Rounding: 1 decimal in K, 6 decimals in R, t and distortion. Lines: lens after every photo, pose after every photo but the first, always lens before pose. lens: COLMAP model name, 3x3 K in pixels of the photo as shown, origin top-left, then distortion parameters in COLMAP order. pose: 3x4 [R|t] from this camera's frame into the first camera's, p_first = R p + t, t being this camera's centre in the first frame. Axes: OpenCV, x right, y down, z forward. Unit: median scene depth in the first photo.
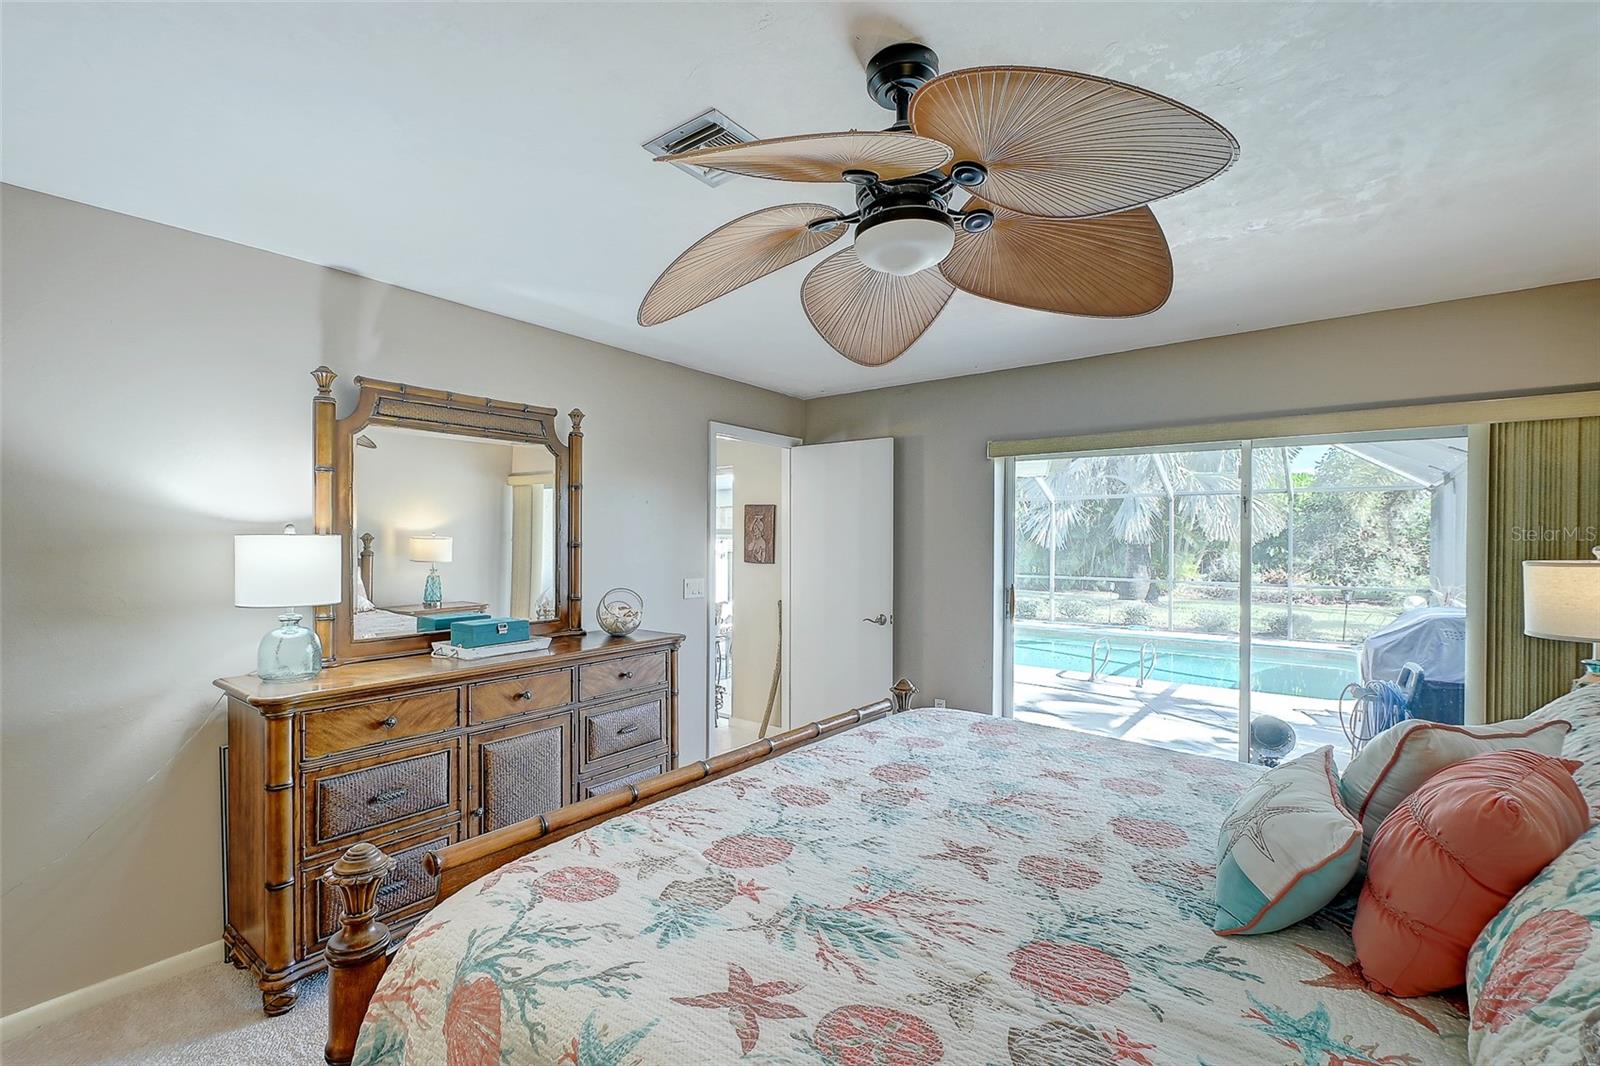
lens RADIAL K [[697.8, 0, 793.1], [0, 697.8, 541.9], [0, 0, 1]] dist [0.000658, -0.000680]
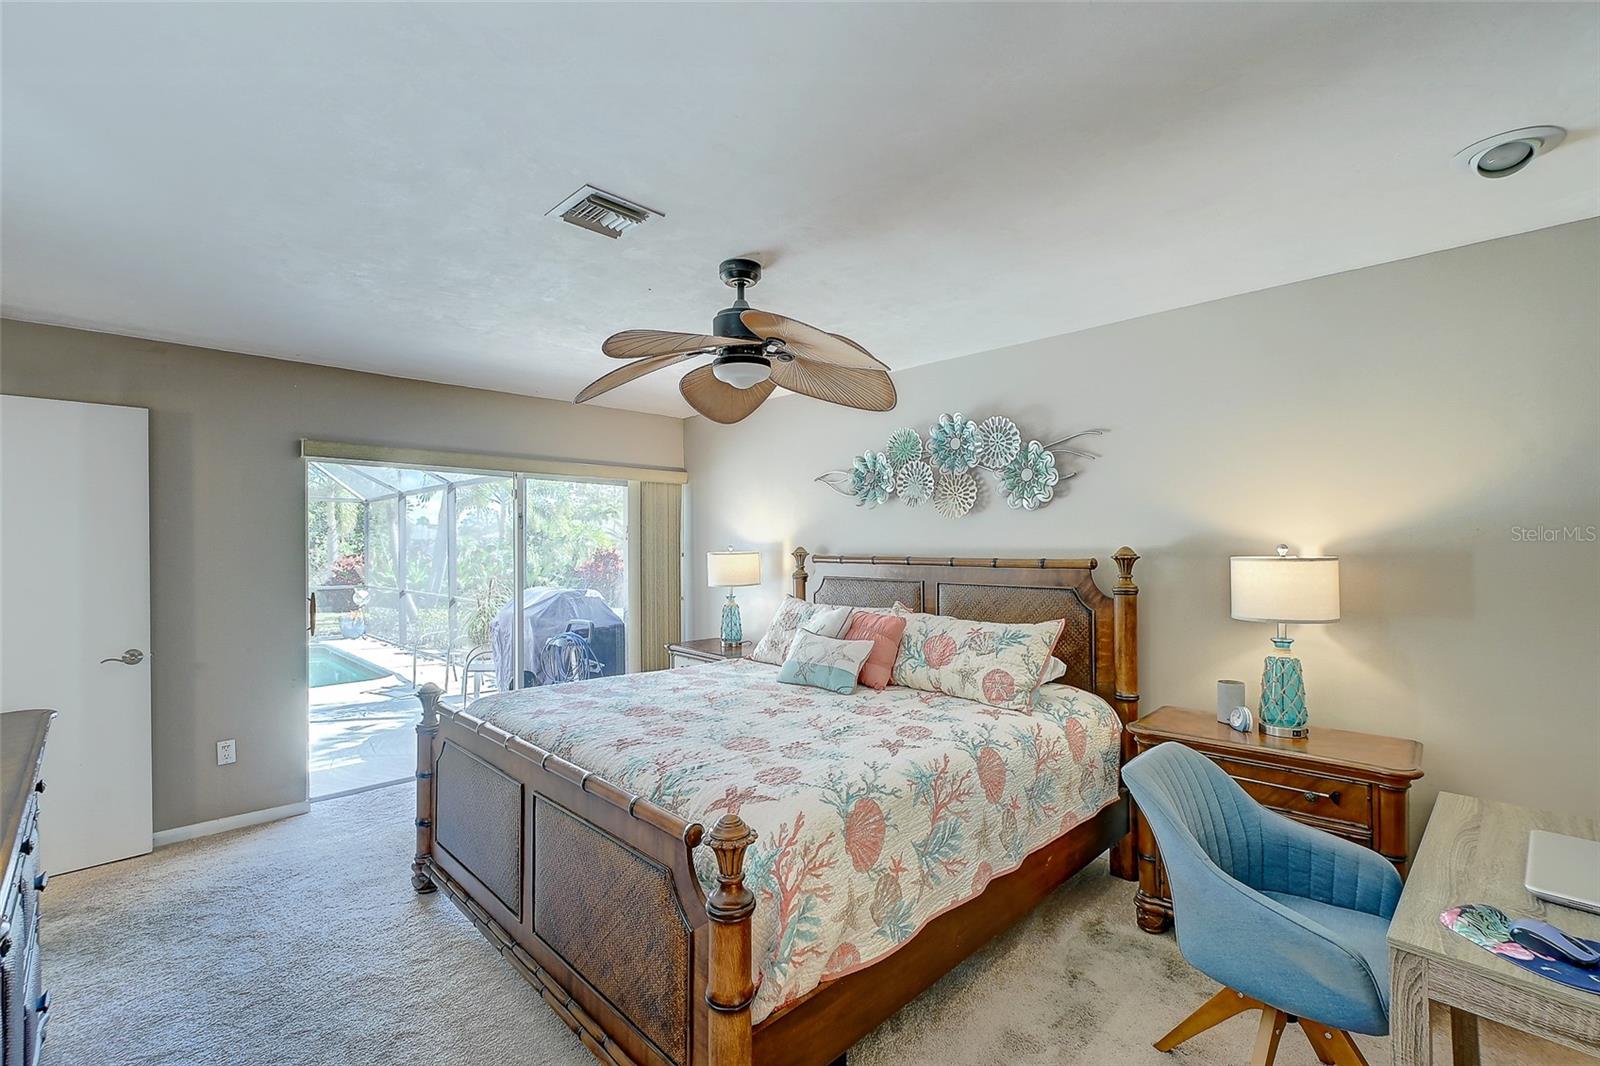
lens RADIAL K [[698.5, 0, 800.3], [0, 698.5, 542.6], [0, 0, 1]] dist [-0.000417, -0.000623]
pose [[0.117175, 0.003371, 0.993106, -1.590140], [0.005943, 0.999974, -0.004096, -0.000070], [-0.993094, 0.006382, 0.117152, 0.691242]]
